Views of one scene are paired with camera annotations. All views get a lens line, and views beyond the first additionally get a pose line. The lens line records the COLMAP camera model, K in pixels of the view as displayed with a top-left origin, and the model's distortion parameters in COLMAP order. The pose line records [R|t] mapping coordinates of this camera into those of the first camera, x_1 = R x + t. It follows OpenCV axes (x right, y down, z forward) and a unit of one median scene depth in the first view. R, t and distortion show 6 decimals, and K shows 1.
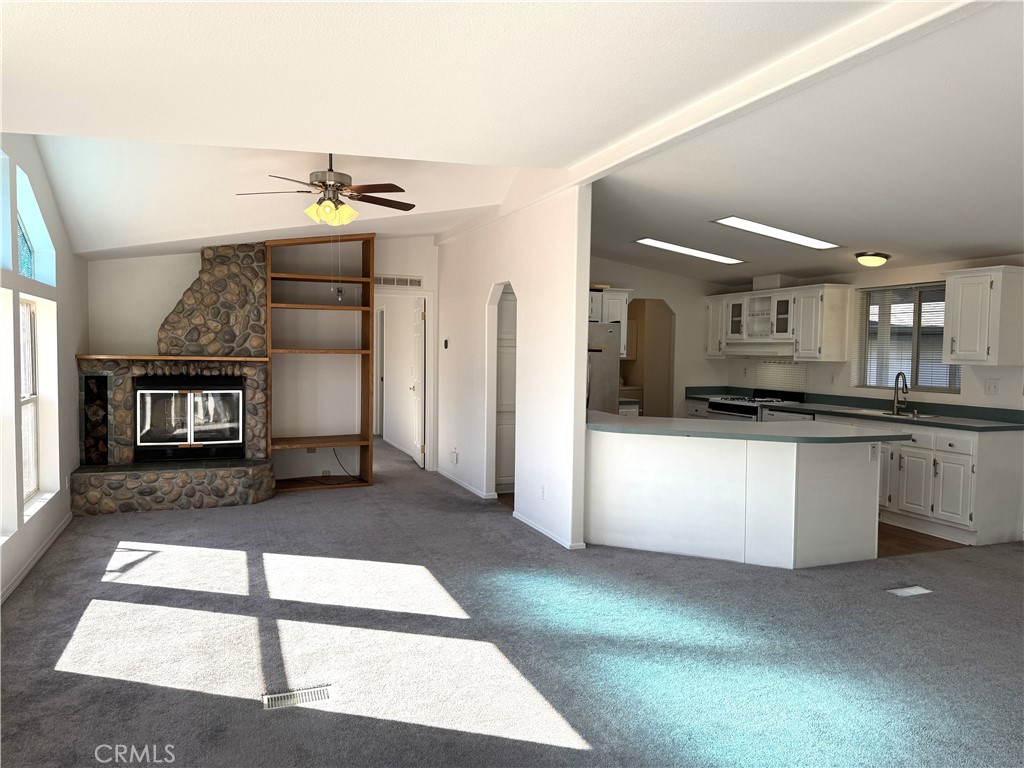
lens RADIAL K [[721.6, 0, 512.6], [0, 721.6, 384.9], [0, 0, 1]] dist [0.080254, -0.034454]
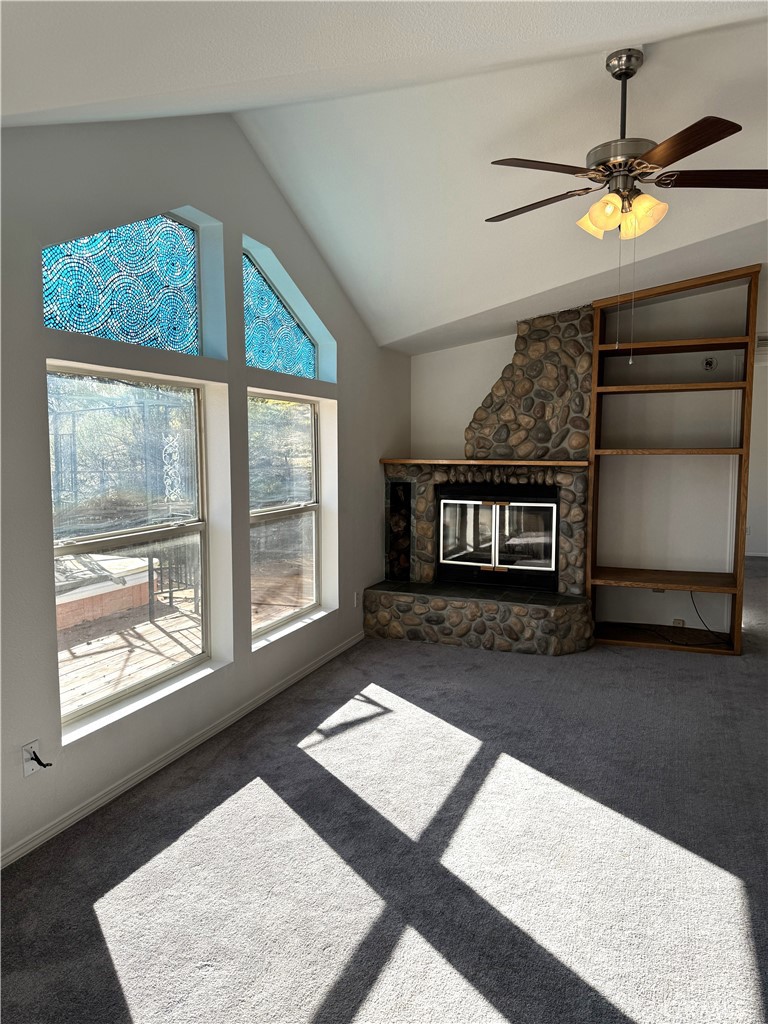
lens RADIAL K [[721.6, 0, 376.9], [0, 721.6, 513.6], [0, 0, 1]] dist [0.080254, -0.034454]
pose [[0.721807, 0.052772, -0.690079, 0.023694], [-0.024996, 0.998426, 0.050206, -0.017174], [0.691642, -0.018990, 0.721990, 0.334520]]
